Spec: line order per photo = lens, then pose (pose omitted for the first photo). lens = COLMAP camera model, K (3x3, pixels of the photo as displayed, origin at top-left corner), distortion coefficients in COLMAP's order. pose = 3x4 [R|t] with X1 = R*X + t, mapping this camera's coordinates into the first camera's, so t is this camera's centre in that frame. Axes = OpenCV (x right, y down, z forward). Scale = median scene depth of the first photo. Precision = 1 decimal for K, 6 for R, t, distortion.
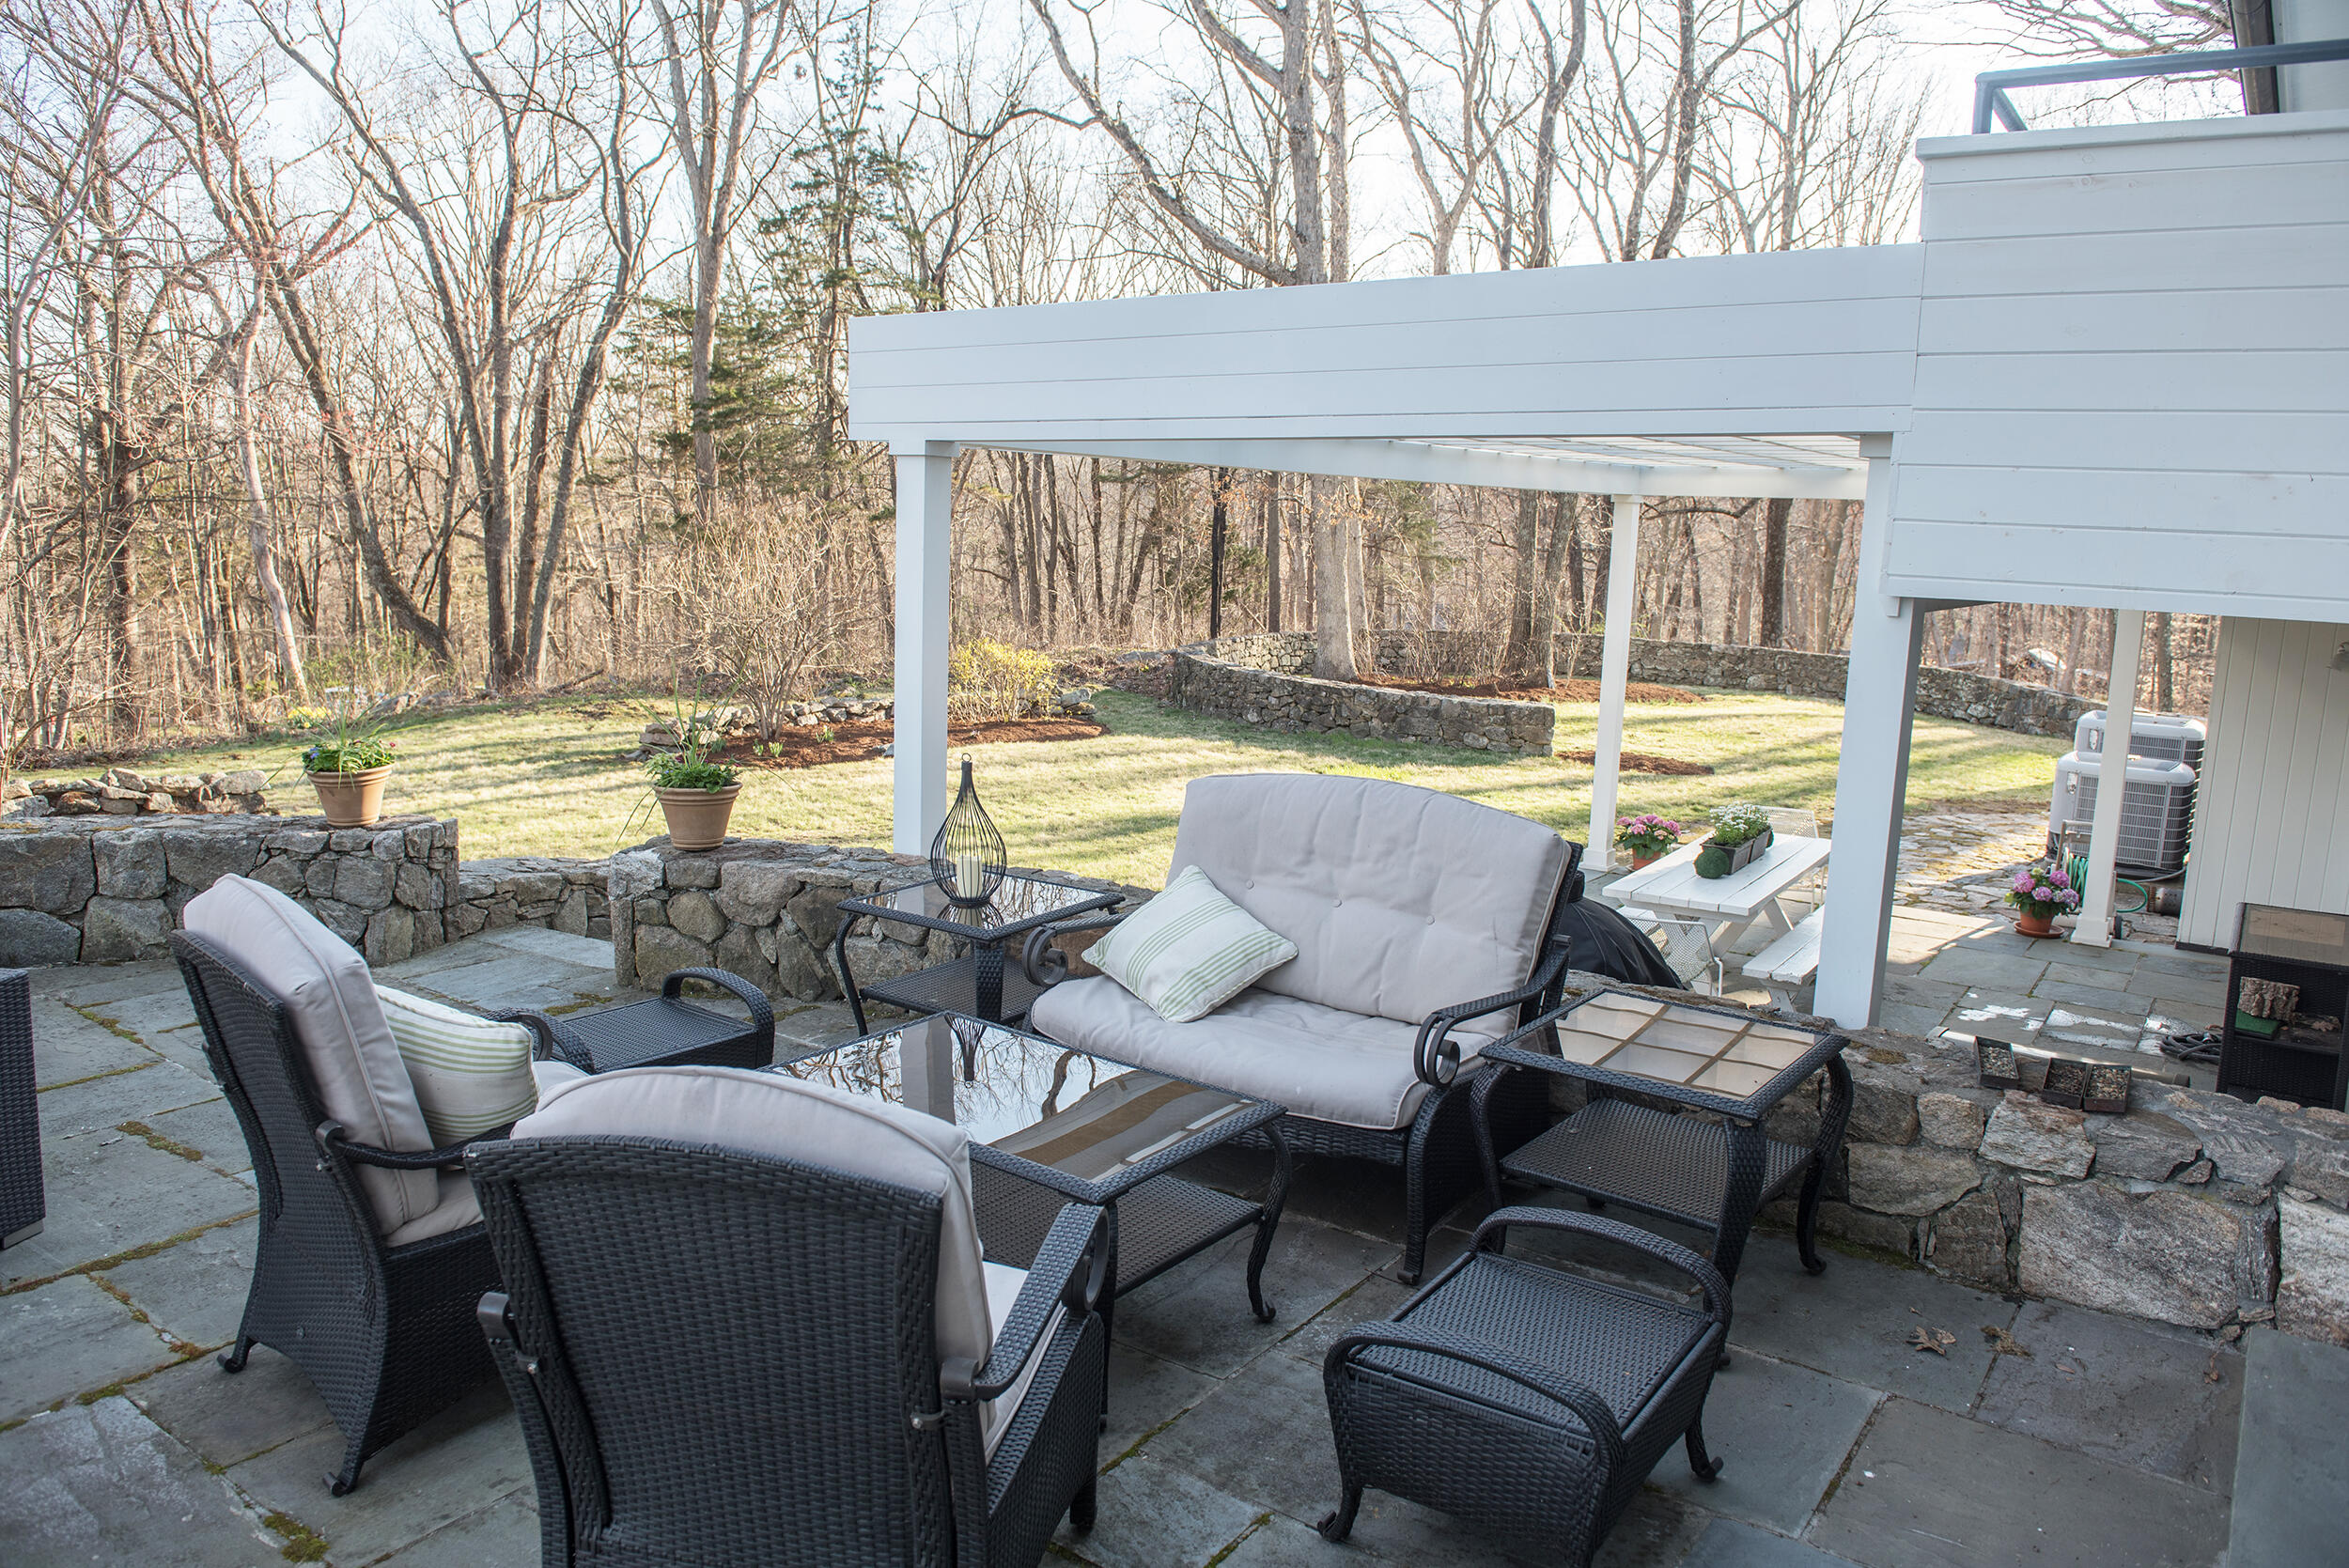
lens RADIAL K [[1611.2, 0, 1174.5], [0, 1611.2, 784.0], [0, 0, 1]] dist [-0.049715, -0.000103]
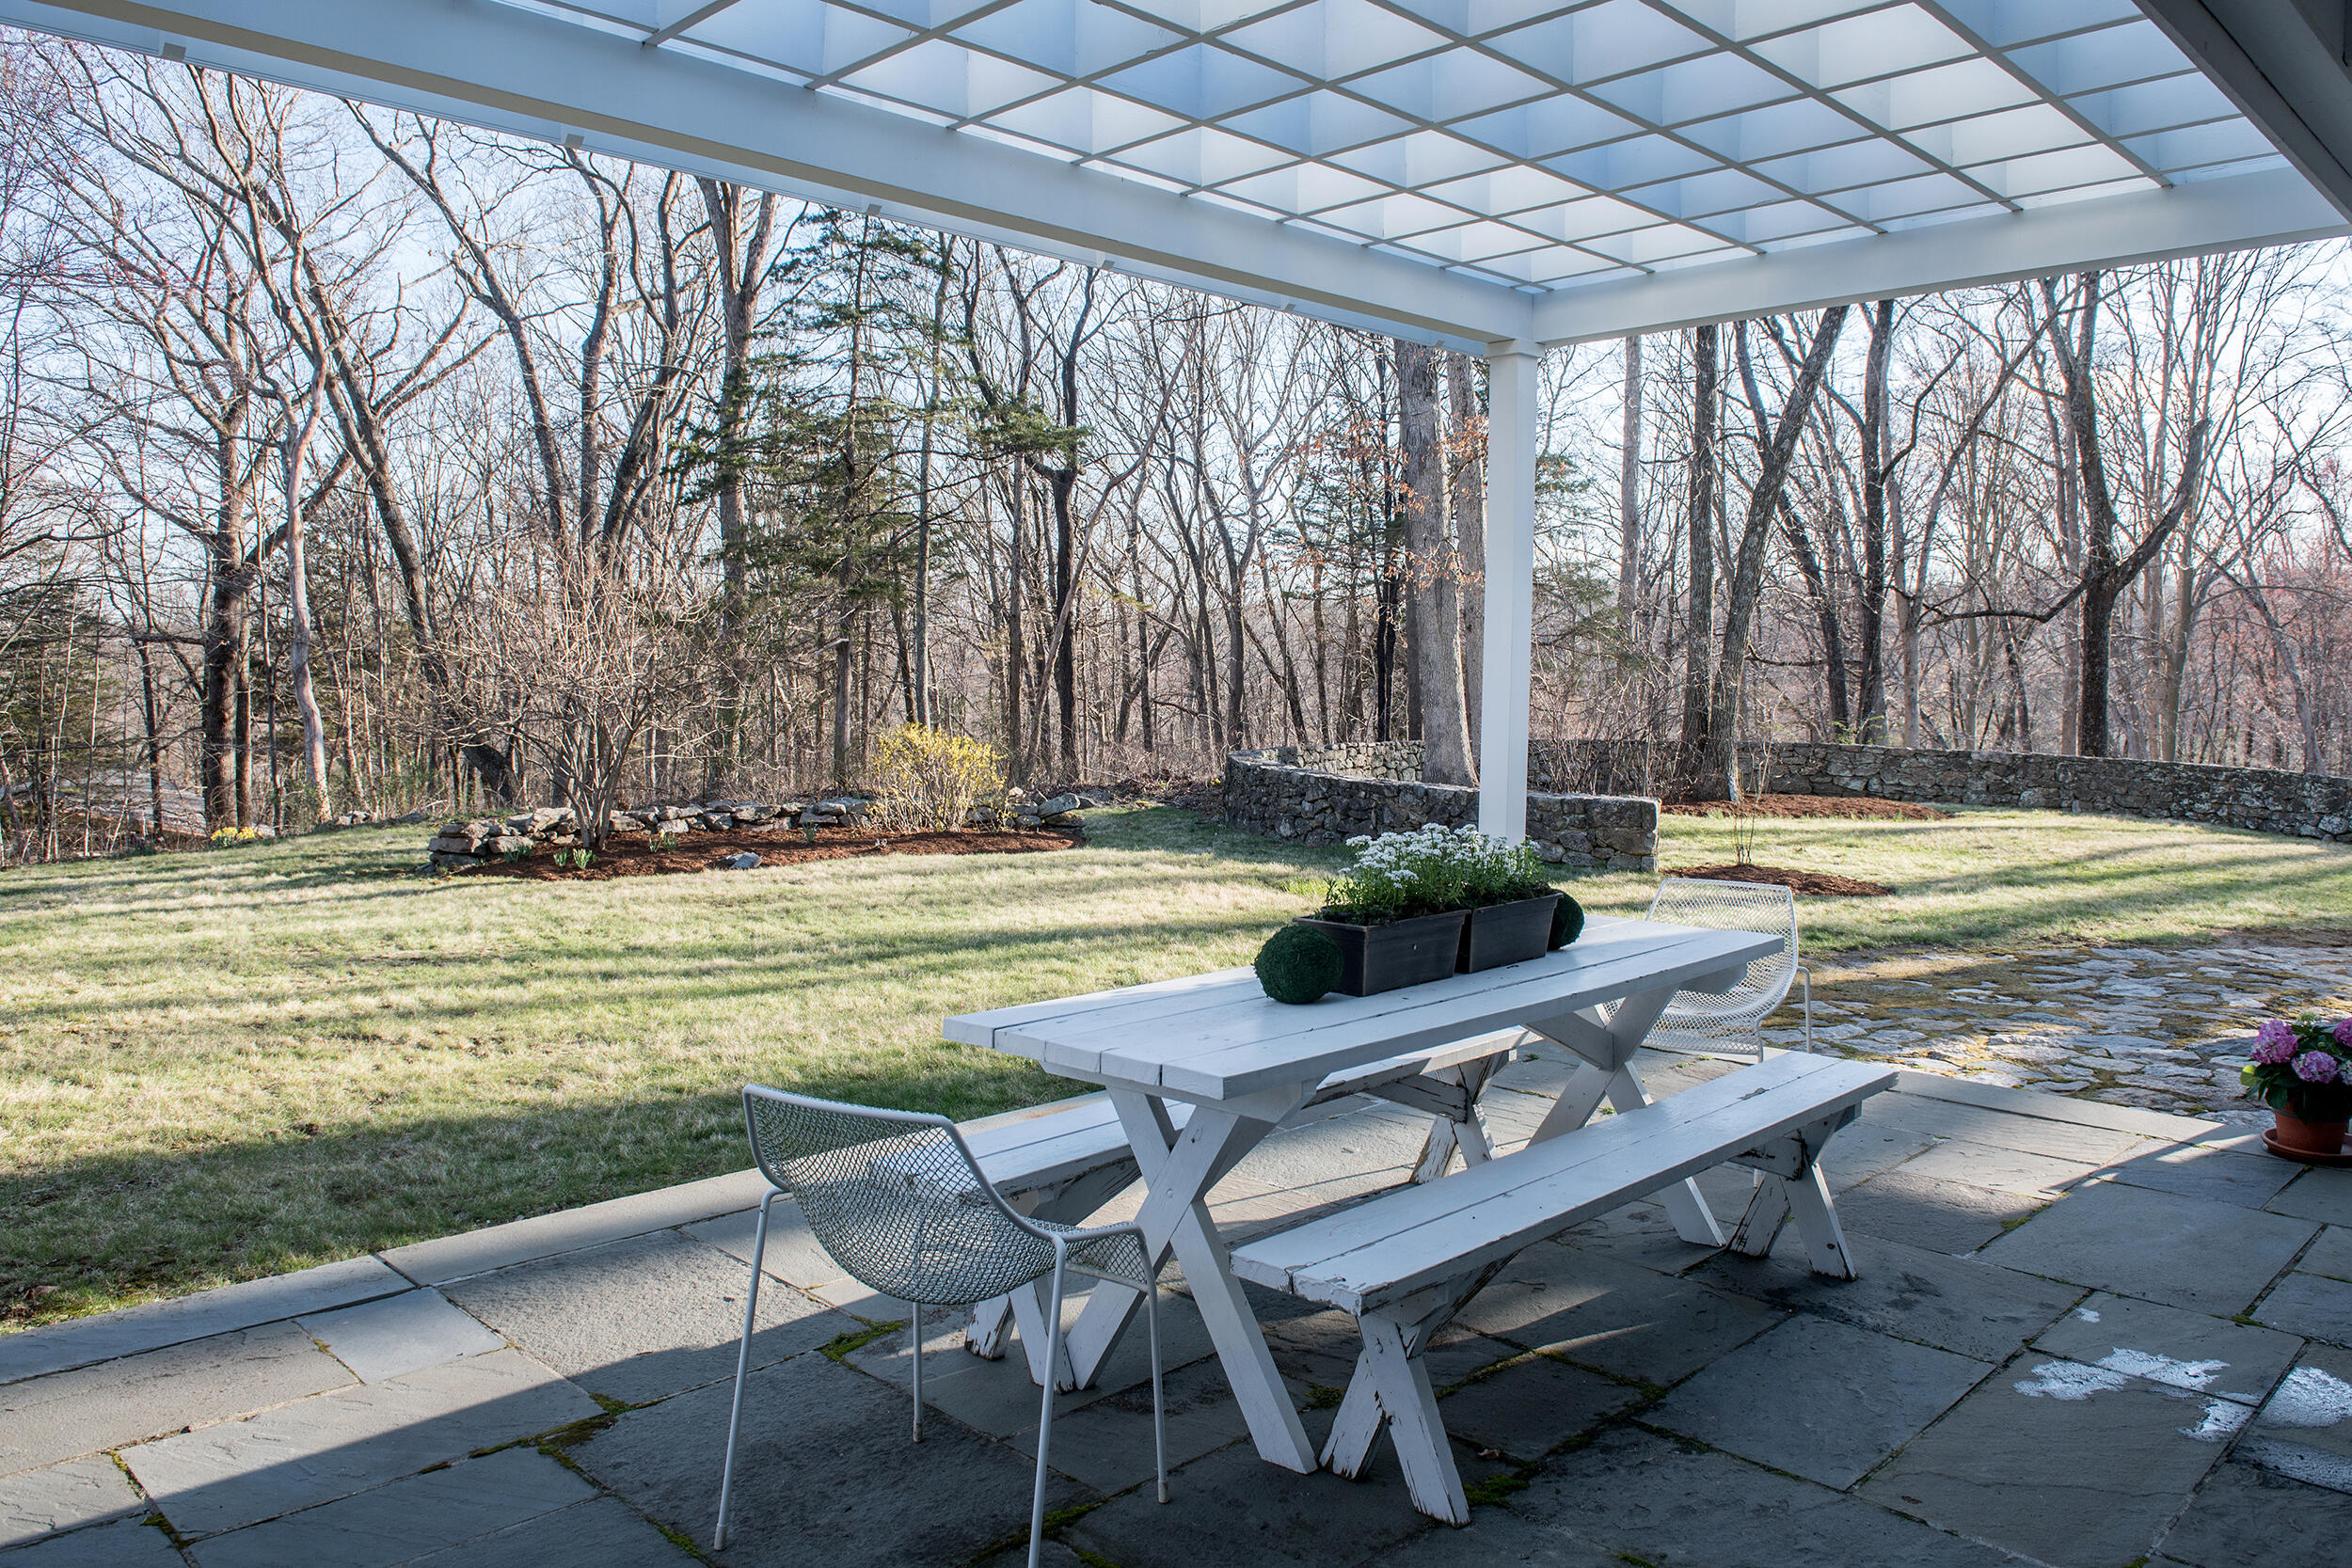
lens RADIAL K [[1698.9, 0, 1228.3], [0, 1698.9, 754.1], [0, 0, 1]] dist [-0.049668, 0.003117]
pose [[0.989478, -0.010086, -0.144335, 0.113101], [-0.006973, 0.993084, -0.117201, 0.013859], [0.144519, 0.116974, 0.982564, 0.174082]]
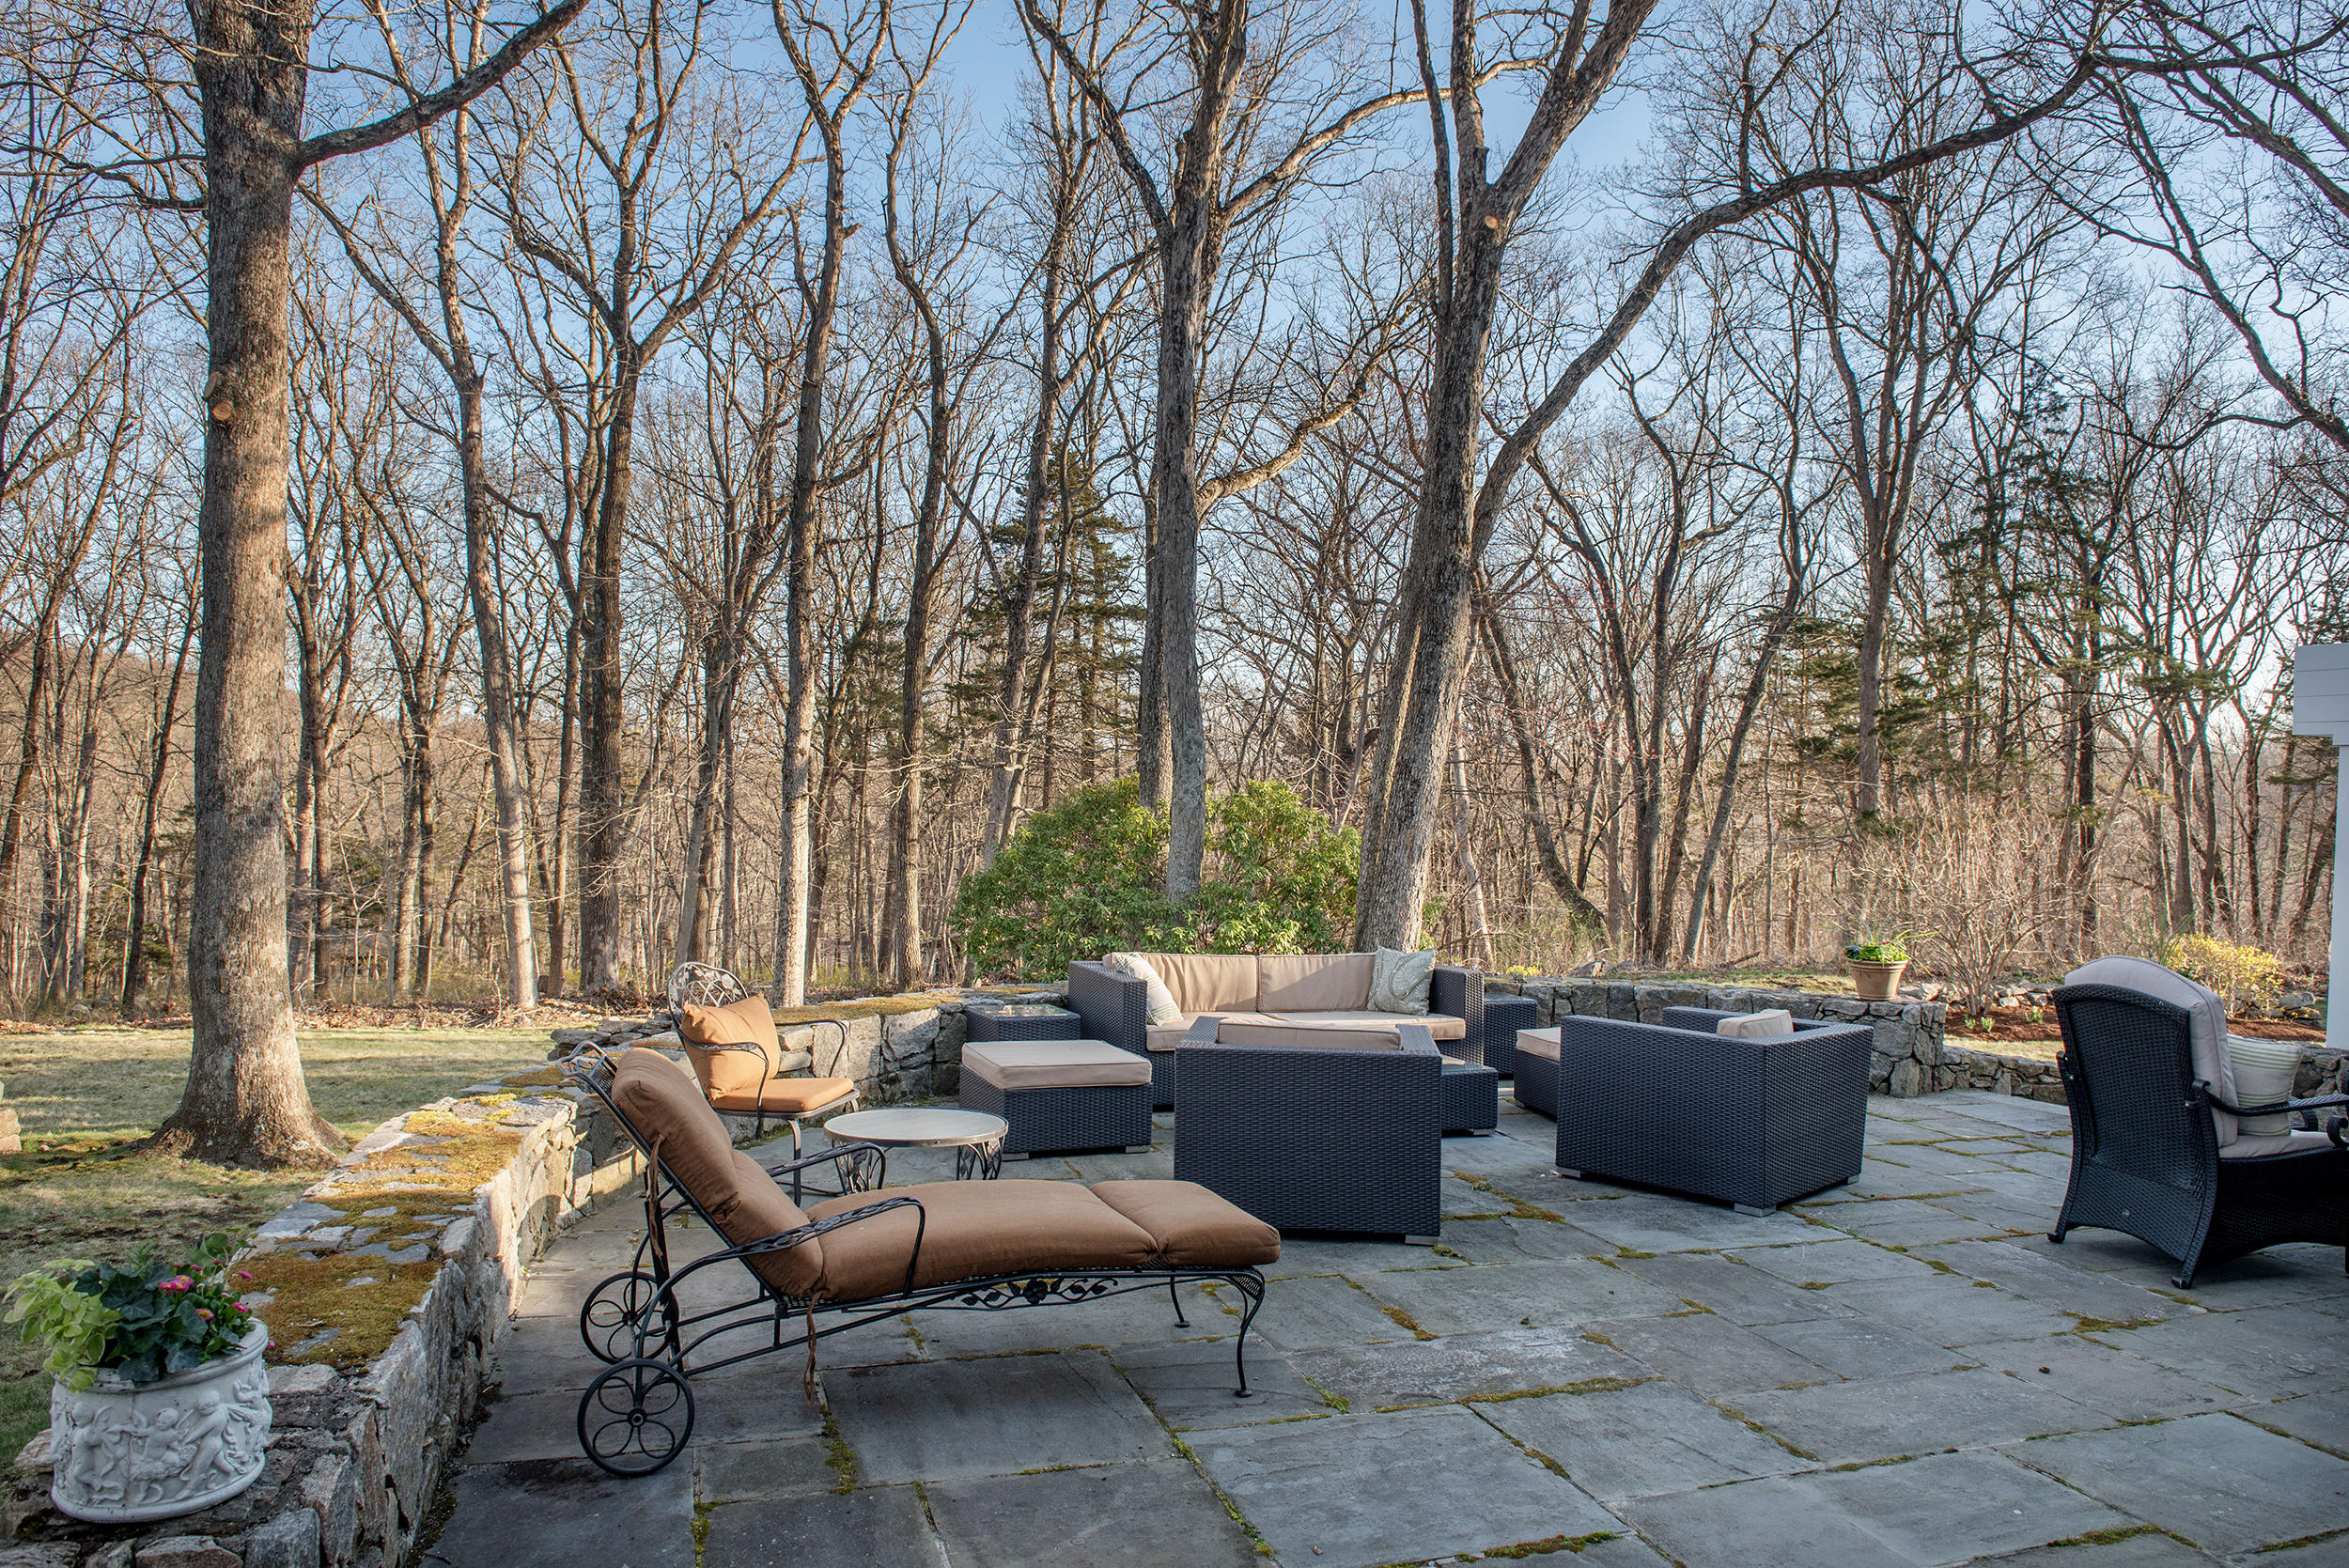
lens RADIAL K [[1611.2, 0, 1174.5], [0, 1611.2, 784.0], [0, 0, 1]] dist [-0.049715, -0.000103]
pose [[0.805427, -0.001865, -0.592692, -0.038144], [-0.108975, 0.982481, -0.151181, 0.027235], [0.582590, 0.186354, 0.791114, -0.125868]]
